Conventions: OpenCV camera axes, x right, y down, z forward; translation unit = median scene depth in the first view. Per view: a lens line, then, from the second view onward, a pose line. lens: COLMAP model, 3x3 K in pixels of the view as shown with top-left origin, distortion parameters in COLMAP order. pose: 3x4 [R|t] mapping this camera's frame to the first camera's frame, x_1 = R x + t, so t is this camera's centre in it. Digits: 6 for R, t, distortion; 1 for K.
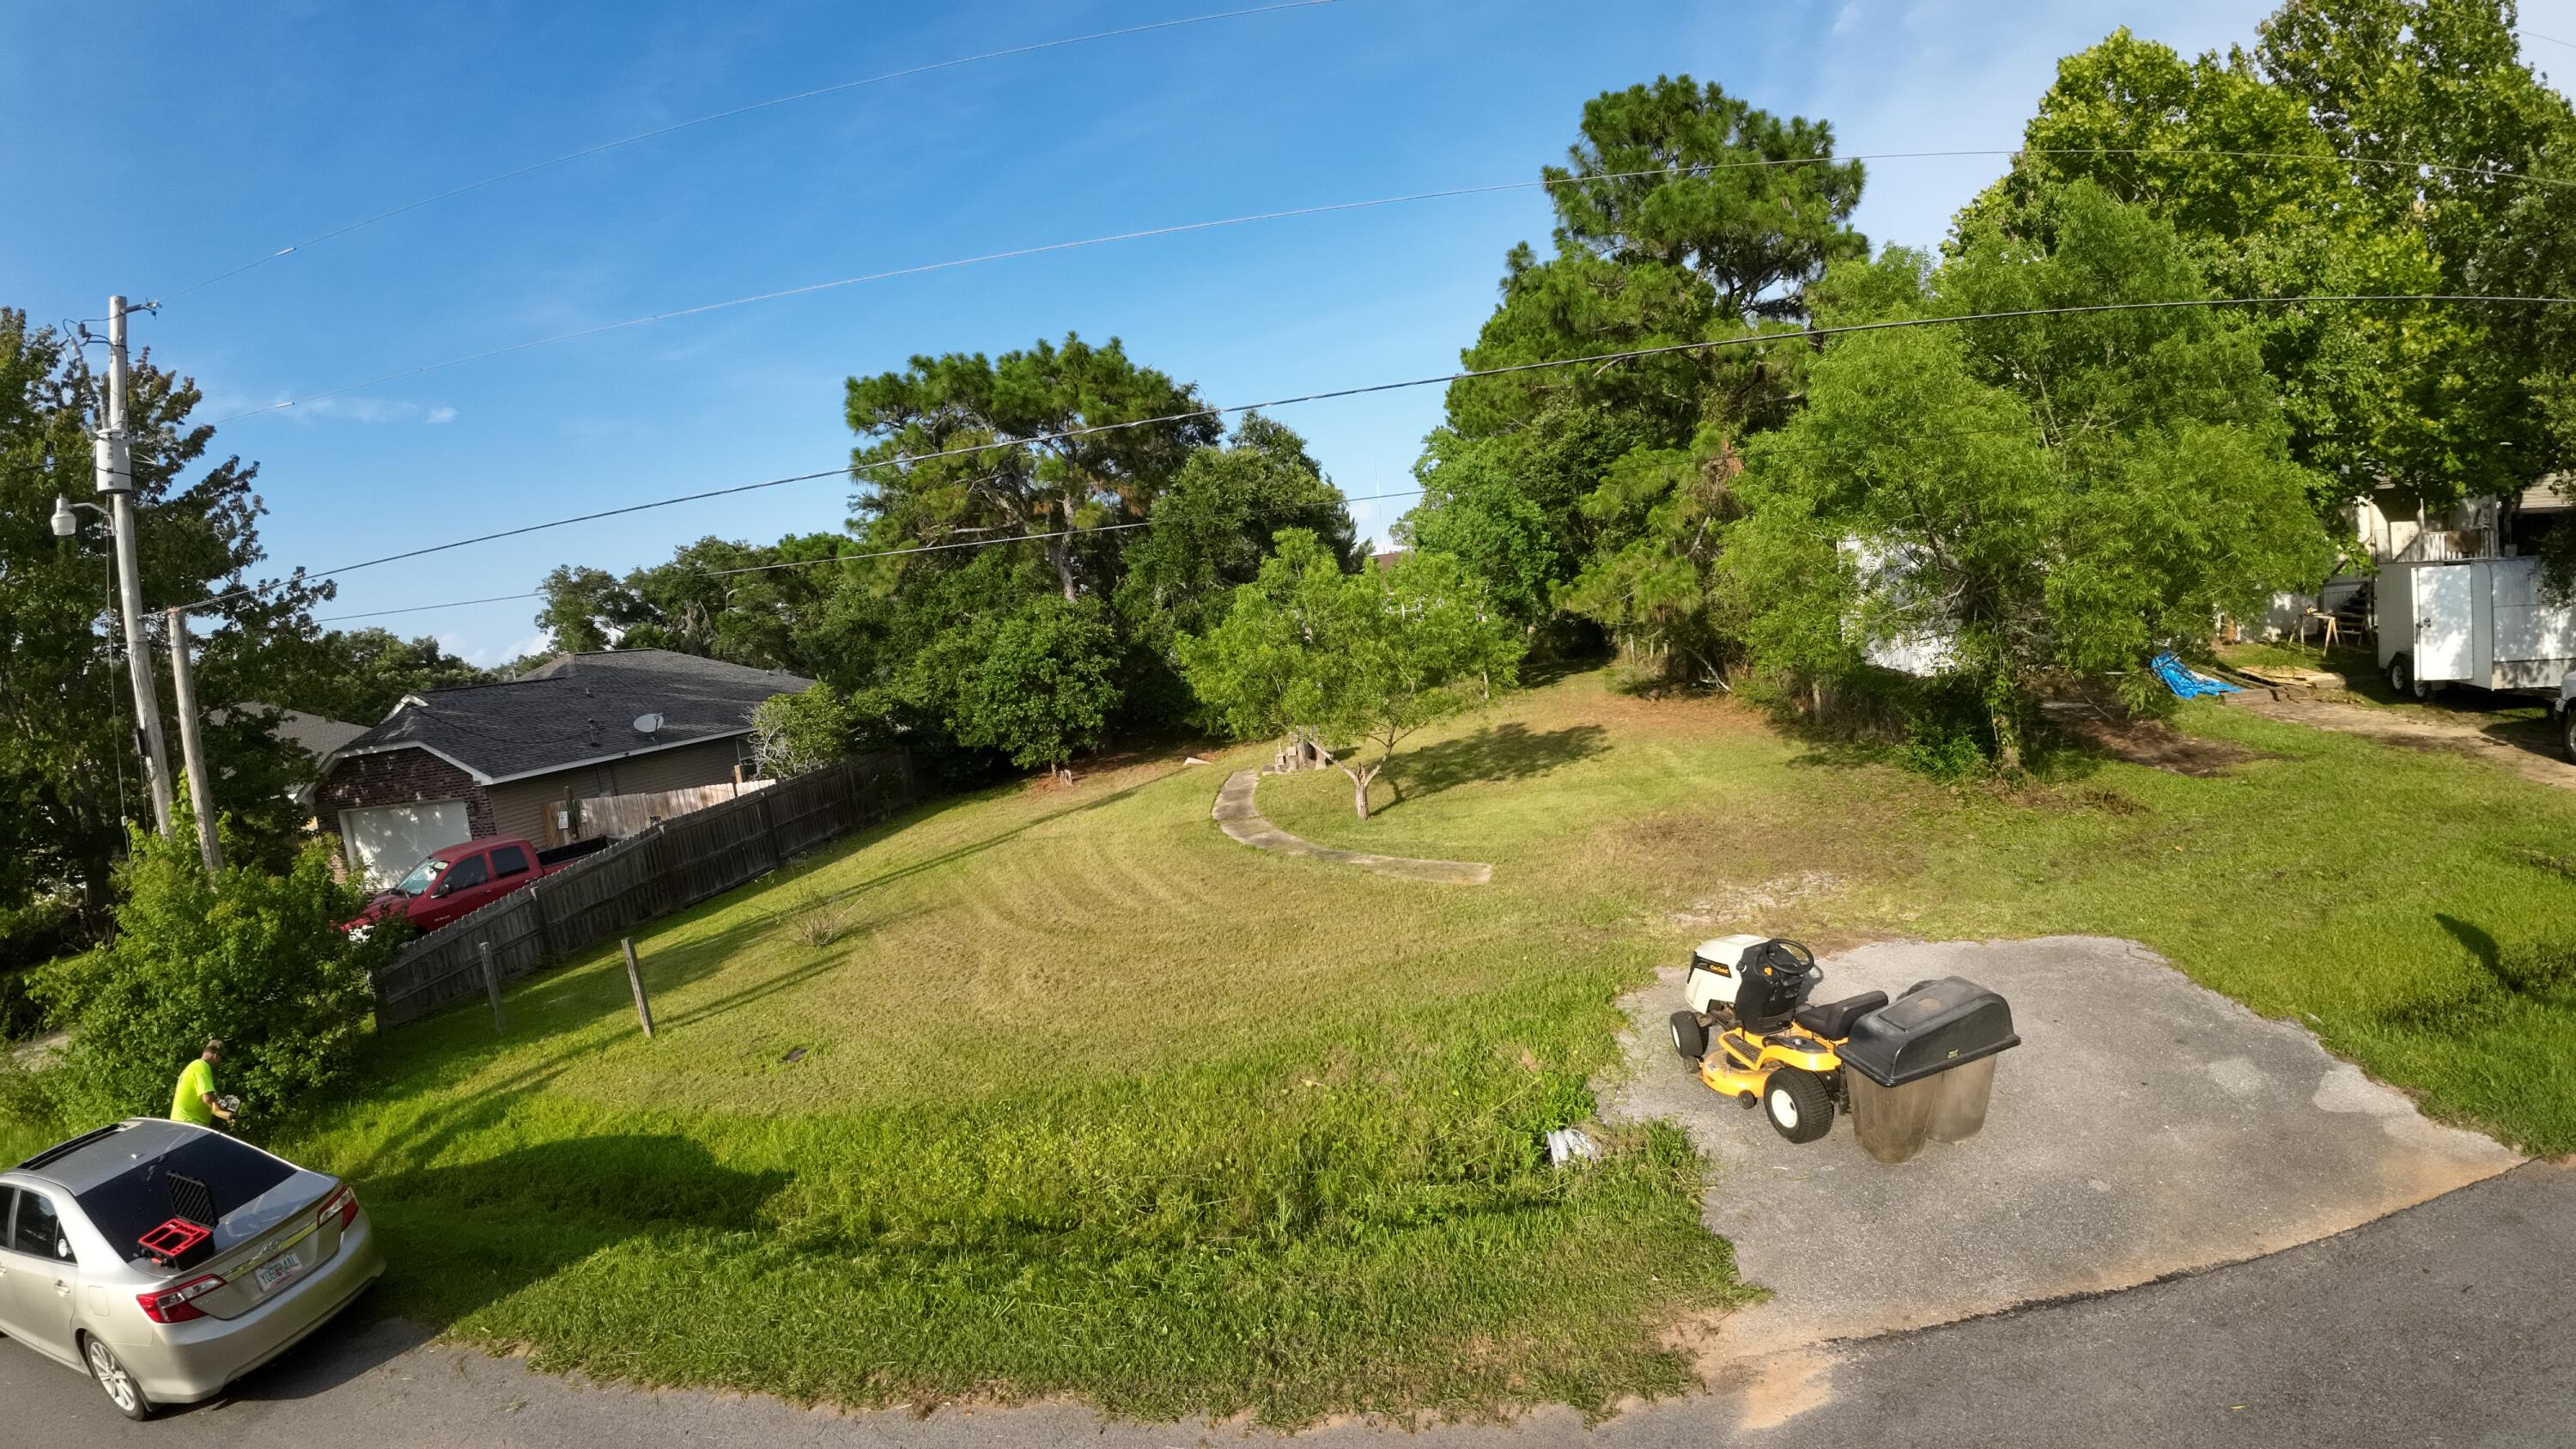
lens RADIAL K [[952.7, 0, 1287.2], [0, 952.7, 734.9], [0, 0, 1]] dist [-0.120088, 0.010424]
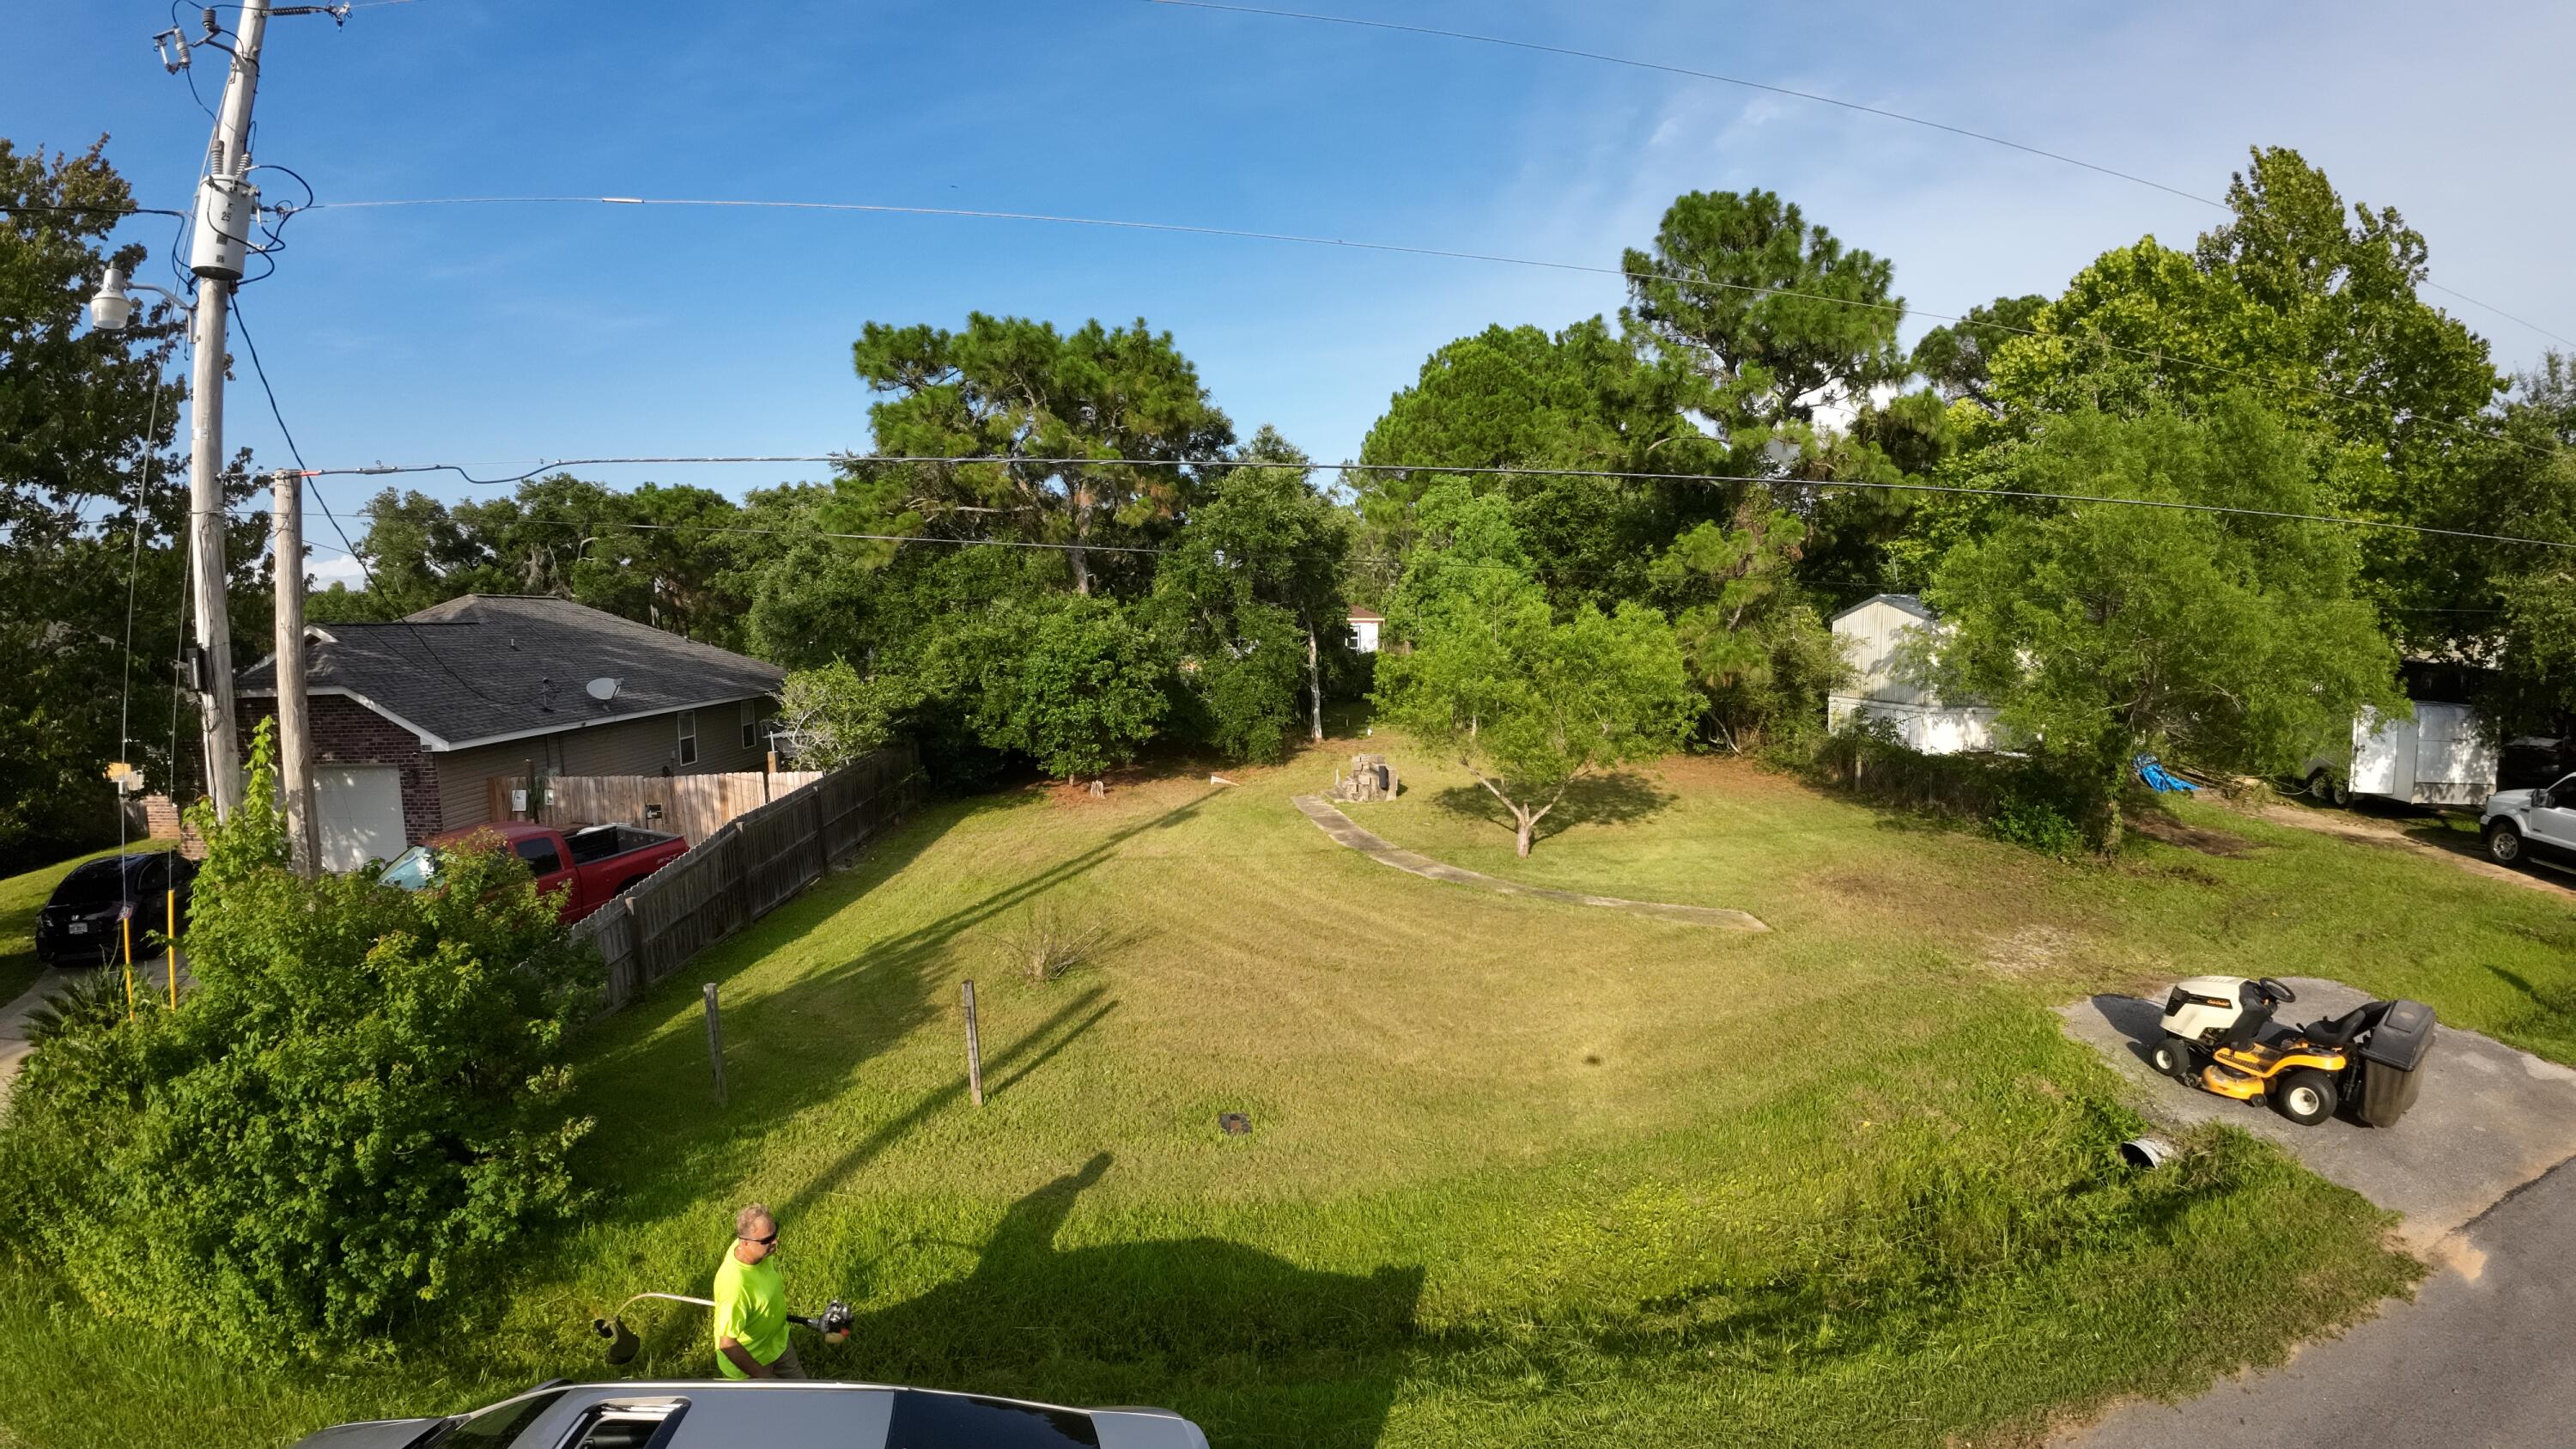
lens RADIAL K [[952.7, 0, 1287.2], [0, 952.7, 734.9], [0, 0, 1]] dist [-0.120088, 0.010424]
pose [[0.970732, 0.081542, 0.225898, -0.314696], [-0.077079, 0.996617, -0.028521, 0.004771], [-0.227459, 0.010275, 0.973733, 0.058419]]
